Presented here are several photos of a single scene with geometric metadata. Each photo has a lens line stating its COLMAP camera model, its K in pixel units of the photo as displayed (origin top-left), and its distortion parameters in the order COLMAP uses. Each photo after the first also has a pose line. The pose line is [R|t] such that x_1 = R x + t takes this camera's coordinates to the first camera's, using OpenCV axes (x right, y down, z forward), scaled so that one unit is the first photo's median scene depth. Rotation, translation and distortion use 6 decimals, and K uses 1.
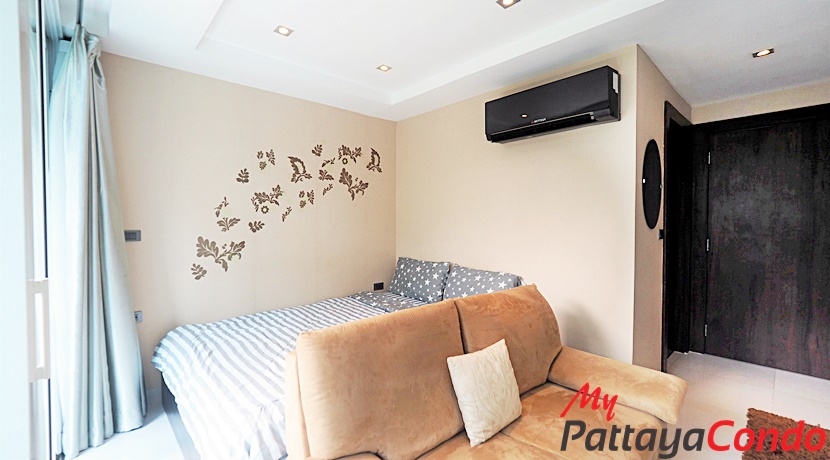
lens RADIAL K [[349.4, 0, 407.5], [0, 349.4, 228.0], [0, 0, 1]] dist [-0.007059, 0.000769]
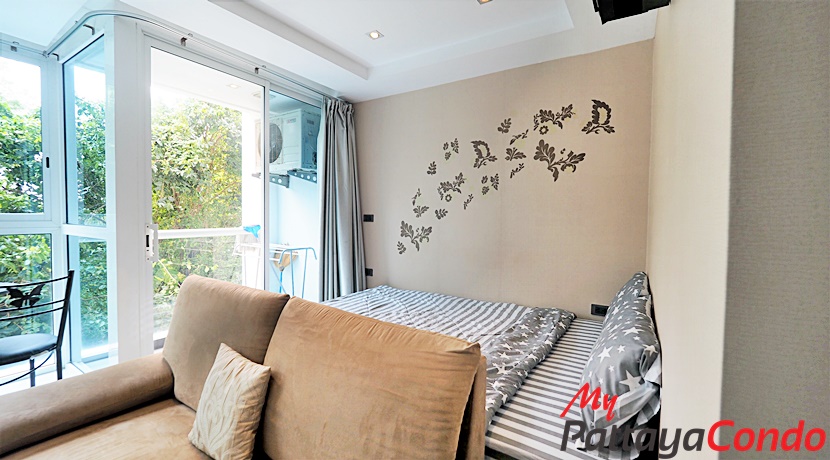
lens RADIAL K [[349.4, 0, 400.4], [0, 349.4, 226.1], [0, 0, 1]] dist [-0.007059, 0.000769]
pose [[0.239161, 0.043315, -0.970013, 0.596587], [-0.030597, 0.998845, 0.037058, -0.002678], [0.970498, 0.020817, 0.240210, 0.634411]]
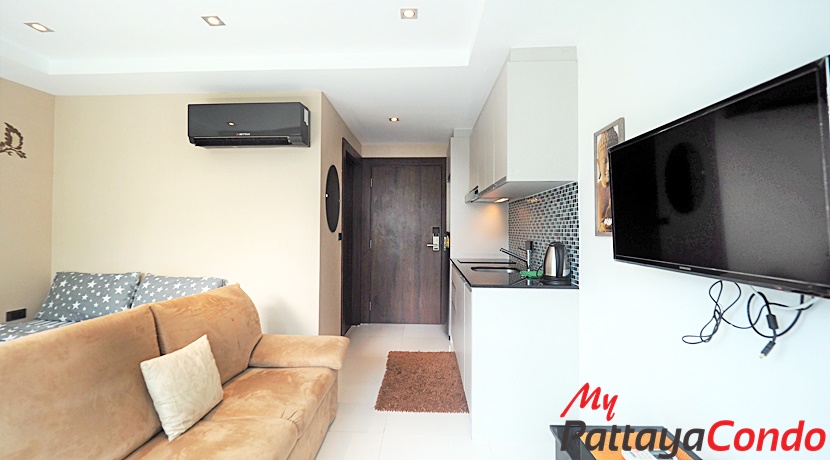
lens RADIAL K [[349.4, 0, 409.4], [0, 349.4, 225.7], [0, 0, 1]] dist [-0.007059, 0.000769]
pose [[0.706670, 0.011163, 0.707455, -0.023458], [0.007469, 0.999702, -0.023235, 0.007928], [-0.707503, 0.021703, 0.706377, -0.115601]]
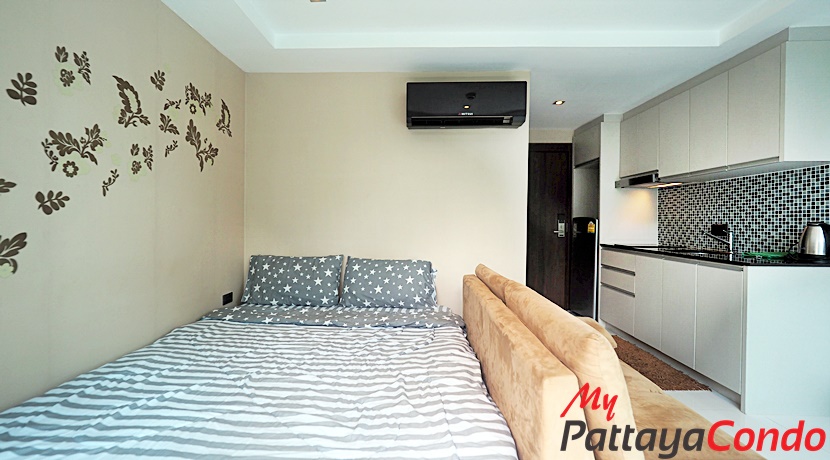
lens RADIAL K [[349.4, 0, 408.1], [0, 349.4, 225.8], [0, 0, 1]] dist [-0.007059, 0.000769]
pose [[0.690689, -0.003666, 0.723142, -0.450288], [0.006607, 0.999977, -0.001241, 0.032608], [-0.723122, 0.005635, 0.690698, 0.331917]]
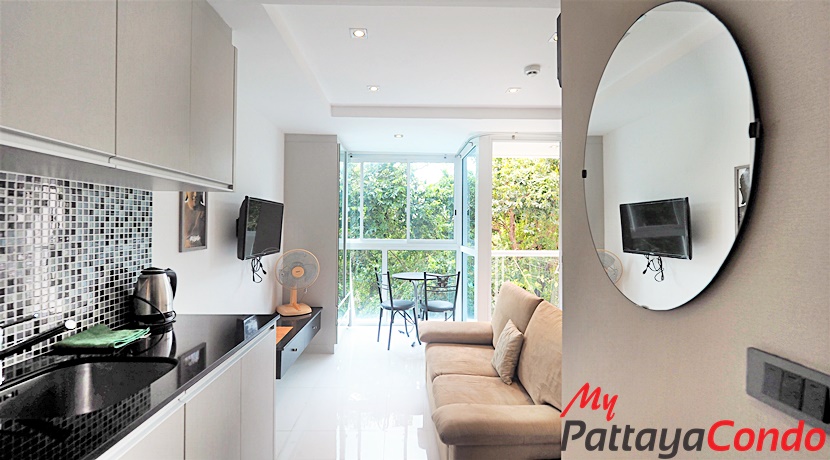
lens RADIAL K [[349.4, 0, 412.9], [0, 349.4, 227.2], [0, 0, 1]] dist [-0.007059, 0.000769]
pose [[-0.652561, -0.002747, -0.757731, 0.915112], [-0.021292, 0.999665, 0.014712, -0.056213], [0.757437, 0.025734, -0.652401, 0.906797]]
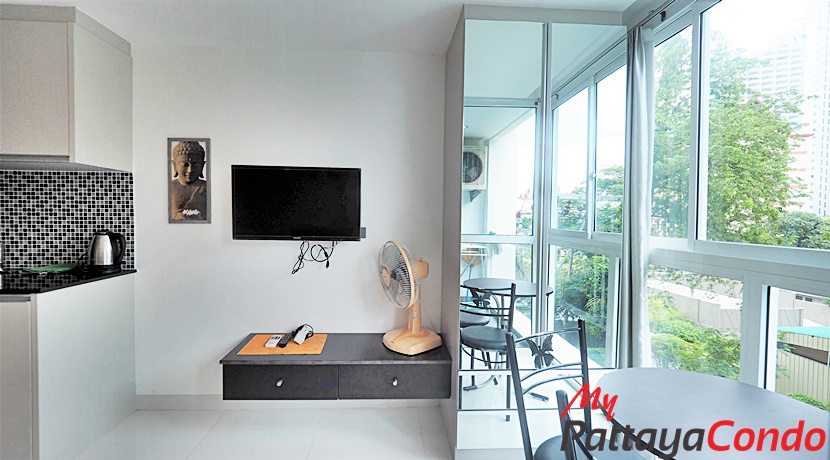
lens RADIAL K [[349.4, 0, 411.2], [0, 349.4, 227.2], [0, 0, 1]] dist [-0.007059, 0.000769]
pose [[-0.775230, -0.025039, 0.631183, -0.242844], [-0.001791, 0.999297, 0.037442, -0.007364], [-0.631677, 0.027896, -0.774730, 0.367877]]
